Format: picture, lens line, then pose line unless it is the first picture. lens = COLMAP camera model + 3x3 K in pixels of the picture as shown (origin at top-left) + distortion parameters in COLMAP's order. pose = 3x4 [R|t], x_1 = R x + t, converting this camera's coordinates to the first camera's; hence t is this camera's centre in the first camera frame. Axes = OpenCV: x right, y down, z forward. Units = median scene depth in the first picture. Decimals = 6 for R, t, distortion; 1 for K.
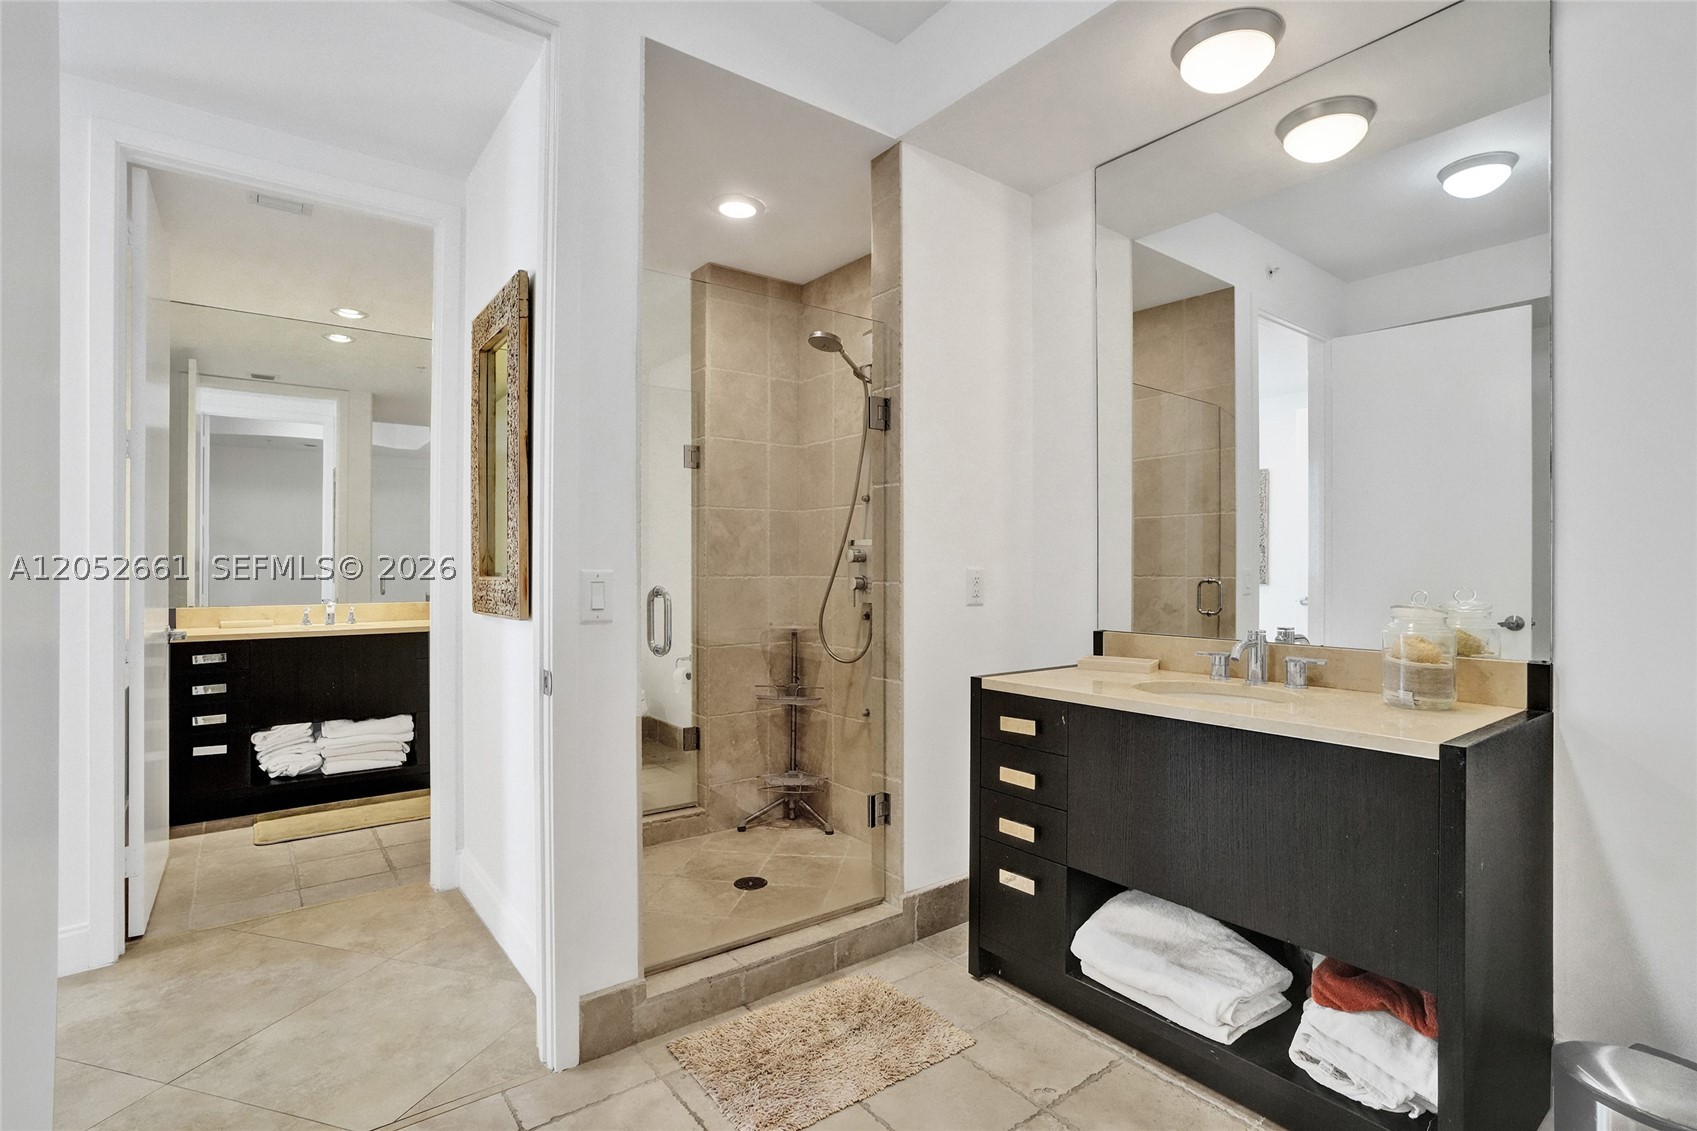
lens RADIAL K [[827.0, 0, 853.0], [0, 827.0, 564.8], [0, 0, 1]] dist [-0.044533, 0.022376]
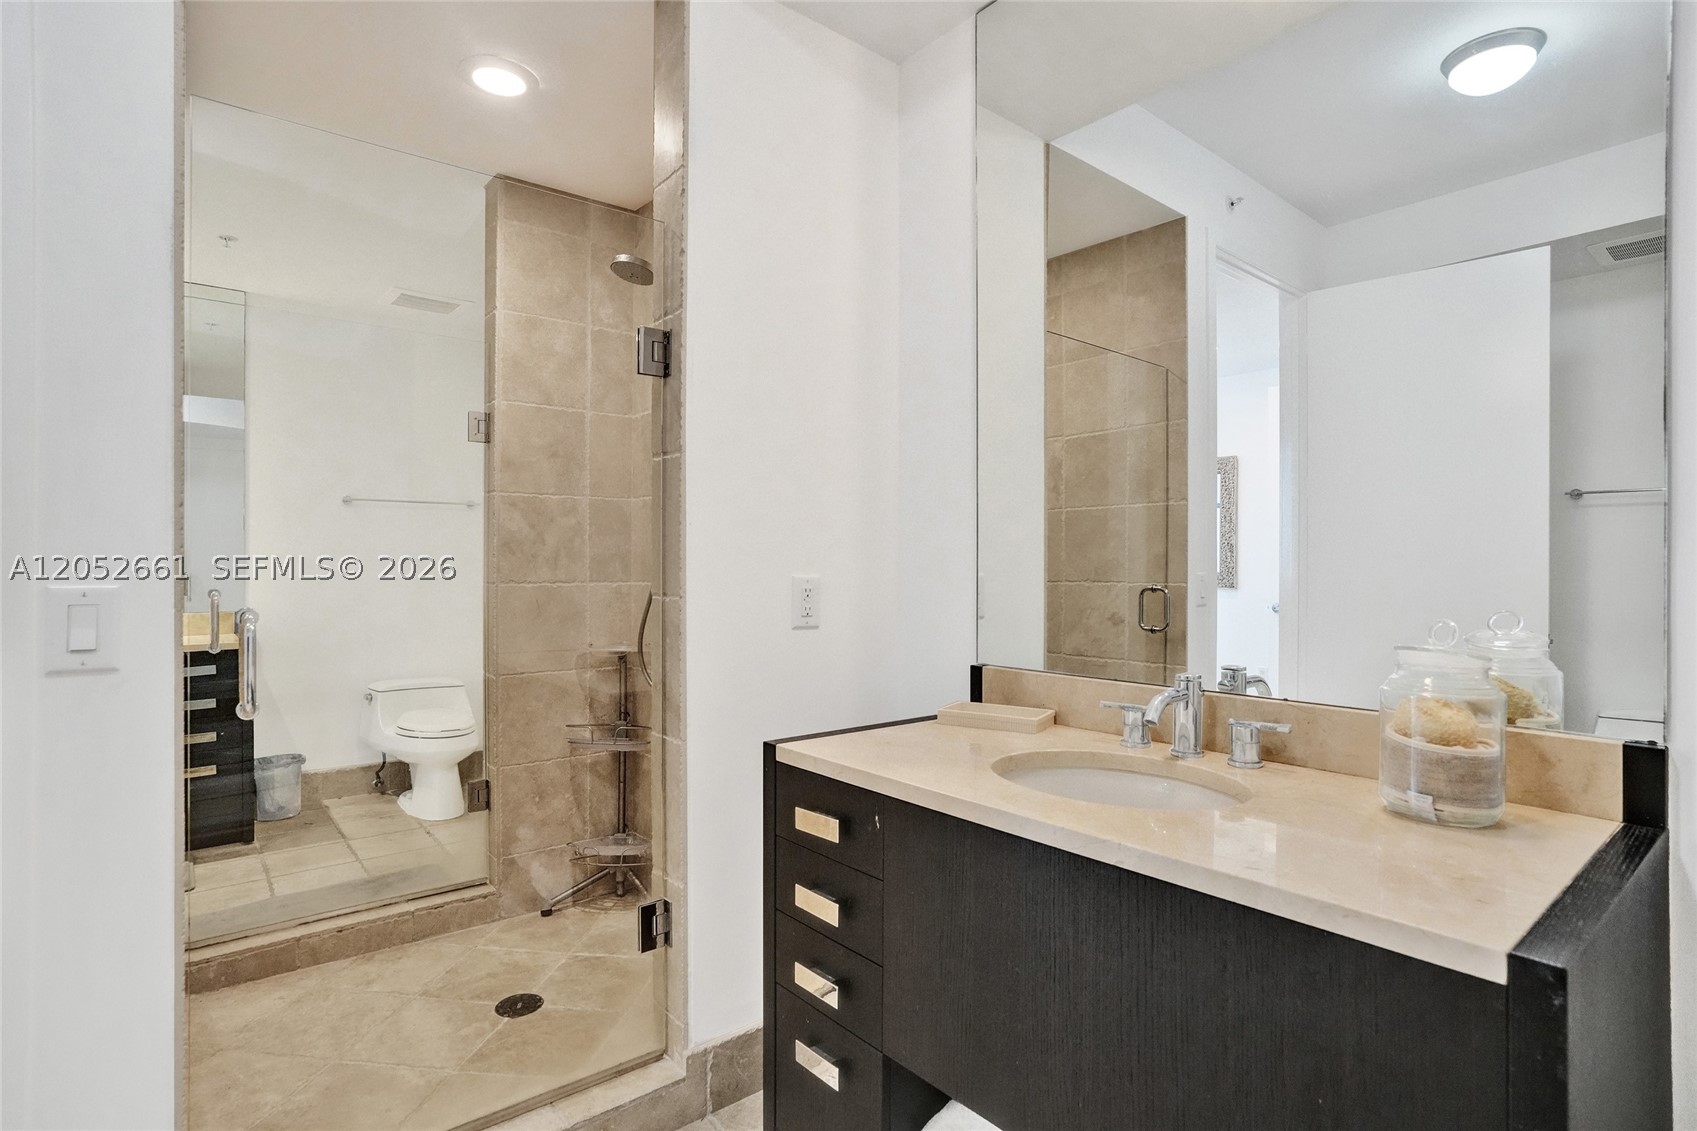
lens RADIAL K [[873.8, 0, 843.1], [0, 873.8, 566.5], [0, 0, 1]] dist [-0.038324, 0.019290]
pose [[0.999358, 0.000278, 0.035821, 0.140492], [-0.000407, 0.999993, 0.003590, -0.006161], [-0.035819, -0.003602, 0.999352, 0.230070]]
